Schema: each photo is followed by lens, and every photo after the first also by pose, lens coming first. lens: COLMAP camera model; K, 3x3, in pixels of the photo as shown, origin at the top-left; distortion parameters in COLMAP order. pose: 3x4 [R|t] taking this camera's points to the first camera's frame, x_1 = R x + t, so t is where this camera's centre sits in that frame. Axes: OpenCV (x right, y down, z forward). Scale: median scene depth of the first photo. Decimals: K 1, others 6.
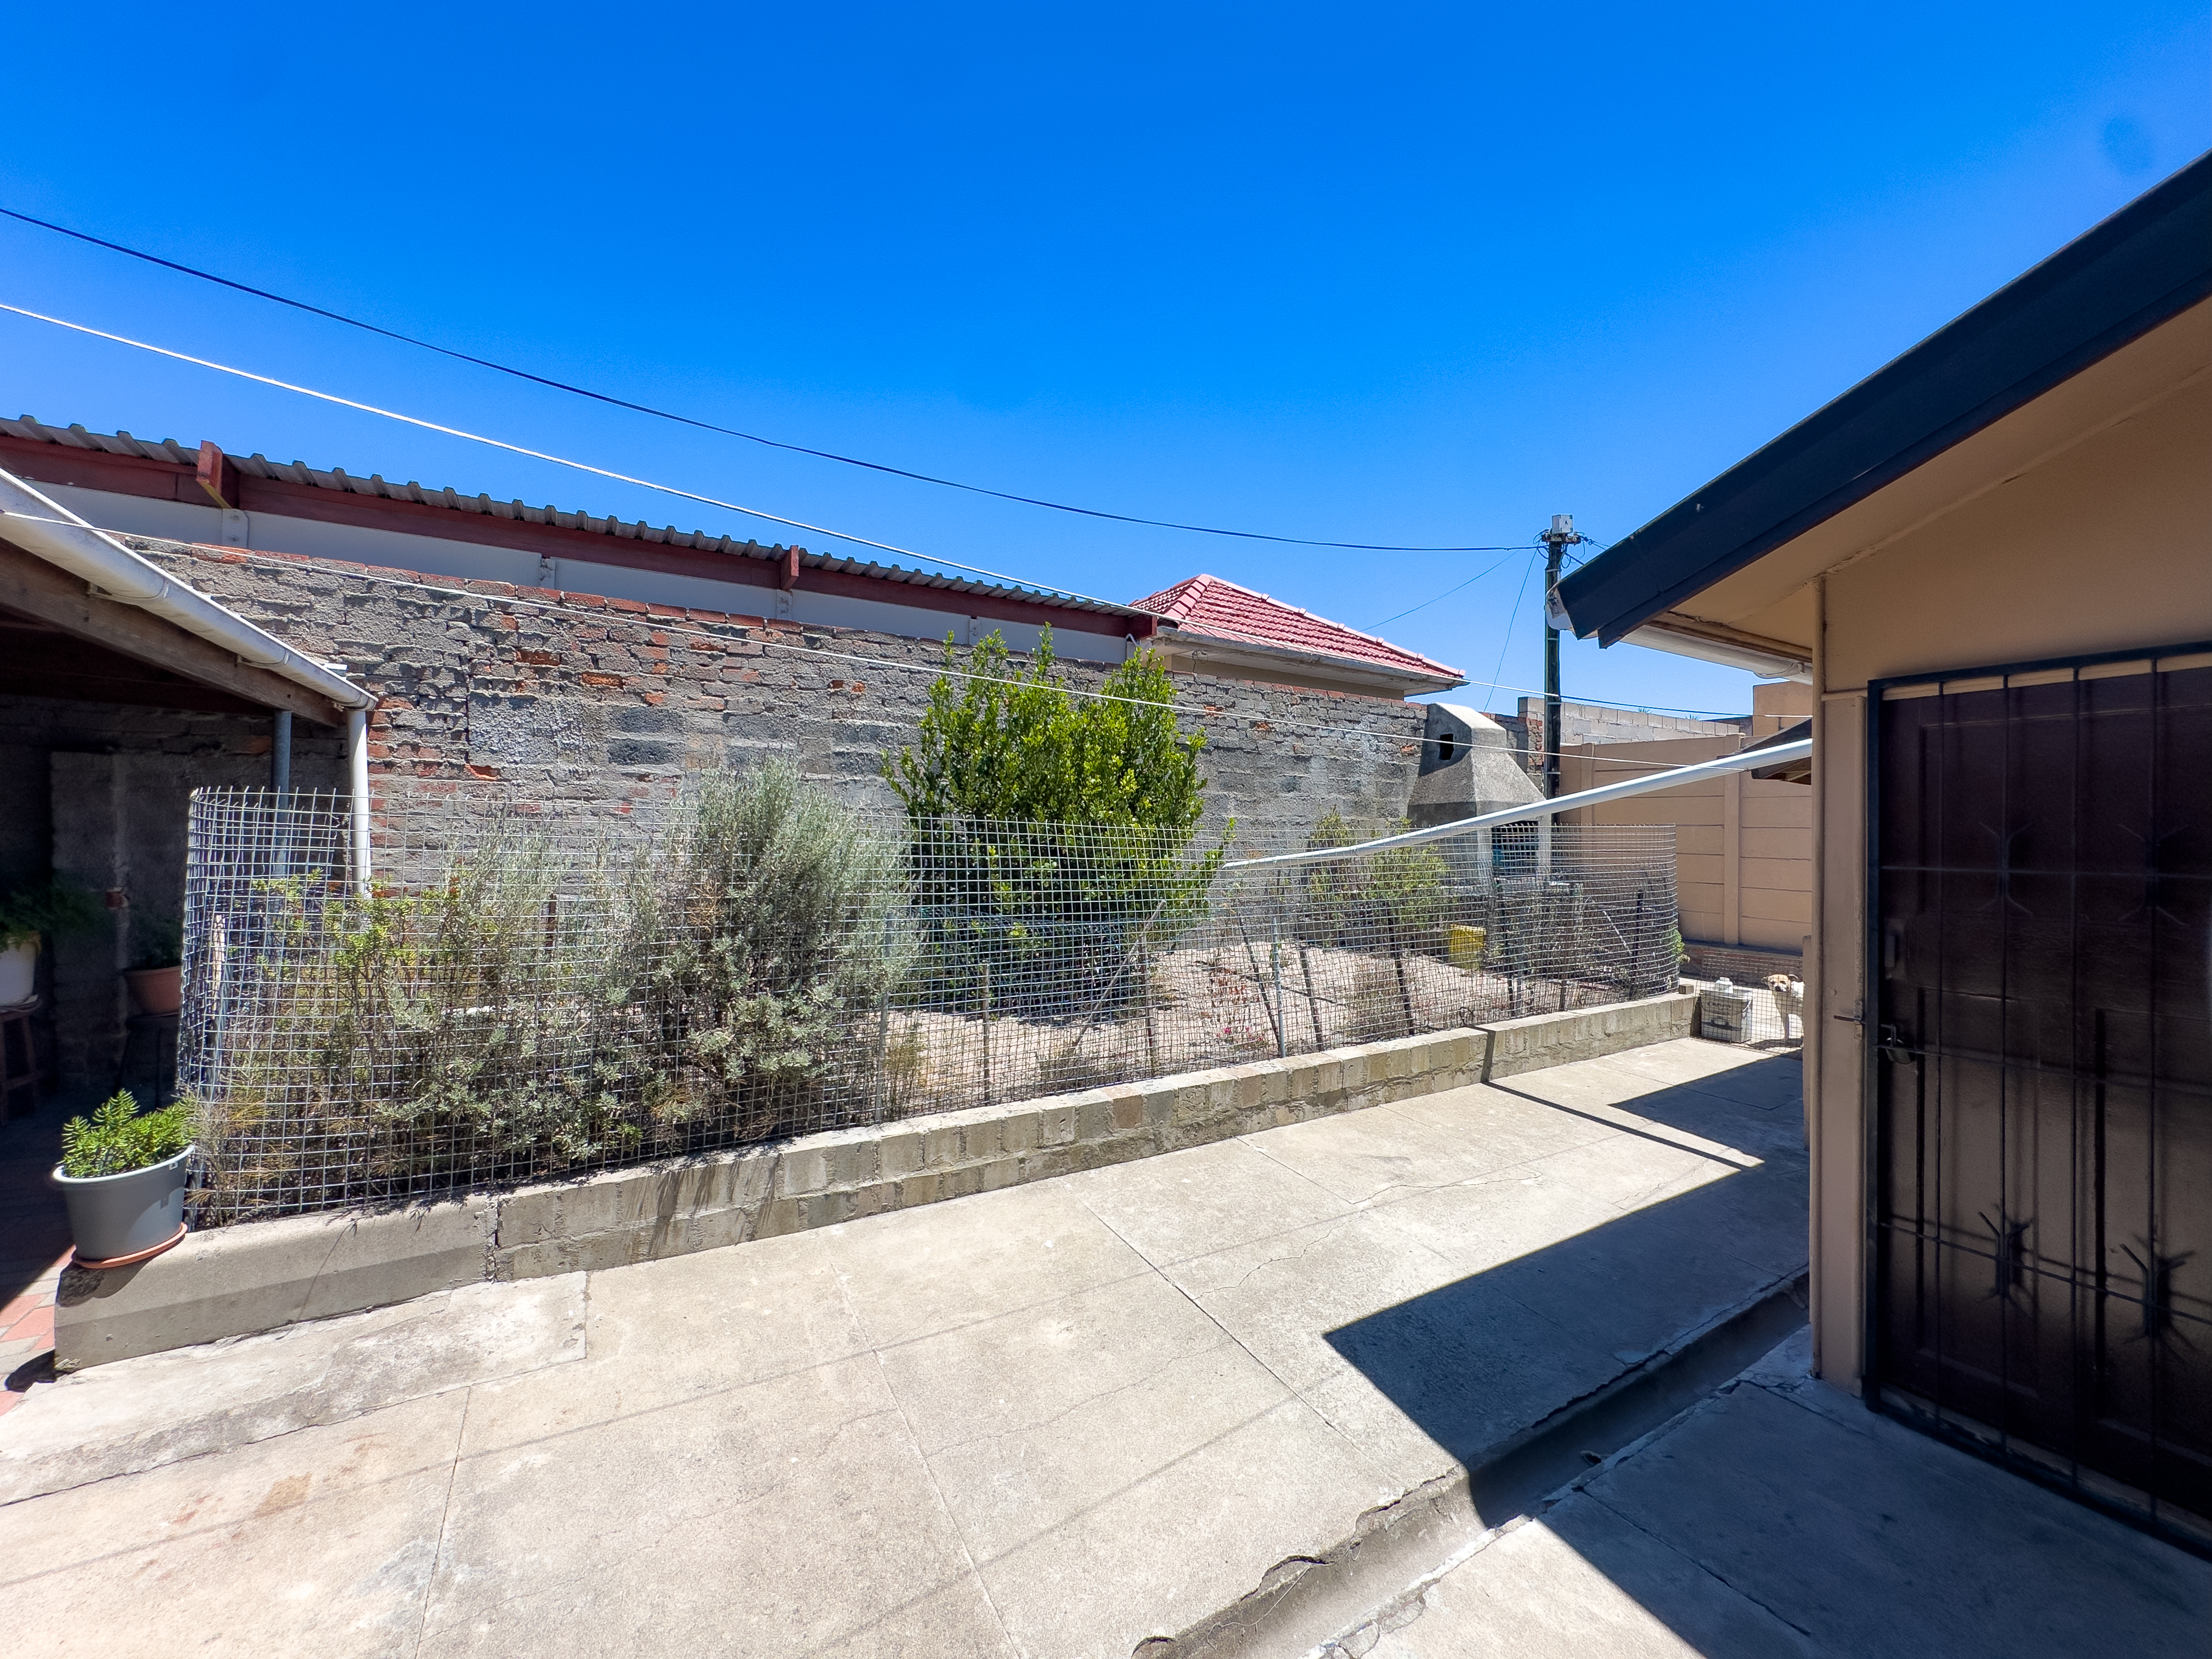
lens RADIAL K [[884.5, 0, 1106.0], [0, 884.5, 827.5], [0, 0, 1]] dist [-0.001843, 0.000547]
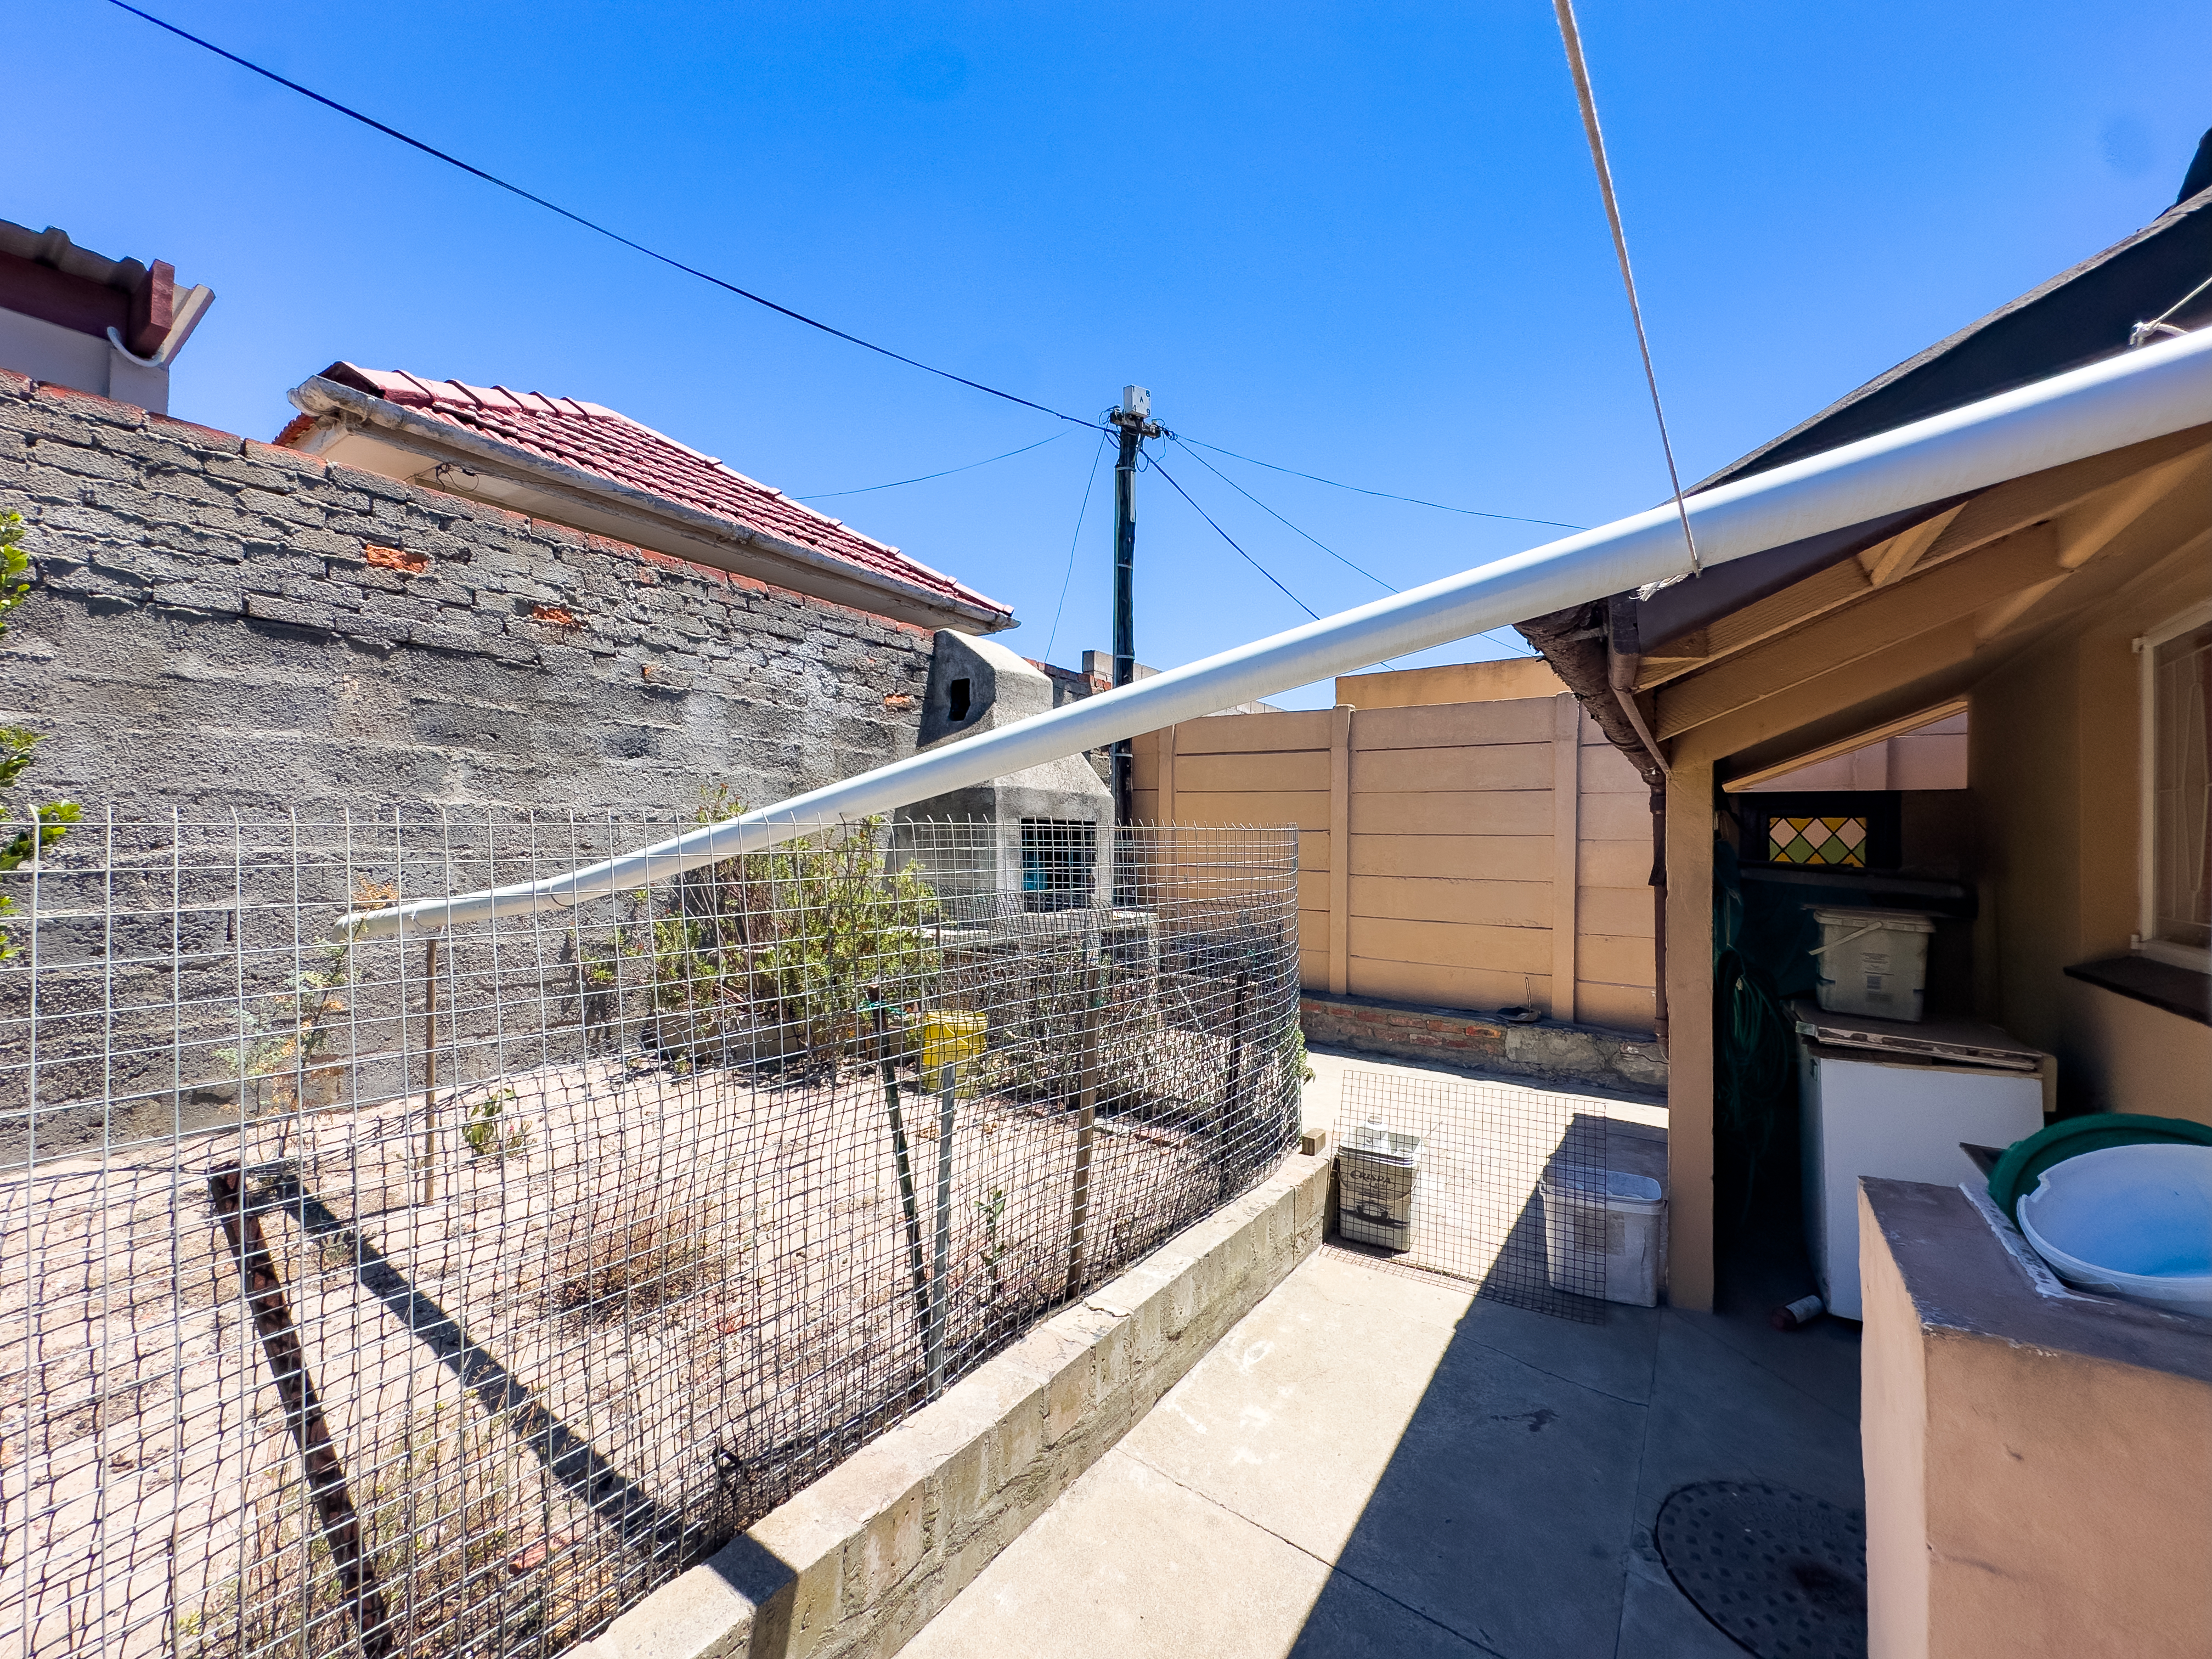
lens RADIAL K [[884.5, 0, 1106.0], [0, 884.5, 827.5], [0, 0, 1]] dist [-0.001843, 0.000547]
pose [[0.915716, 0.009161, 0.401723, 0.247290], [-0.006455, 0.999946, -0.008088, 0.001825], [-0.401775, 0.004813, 0.915726, 0.423725]]
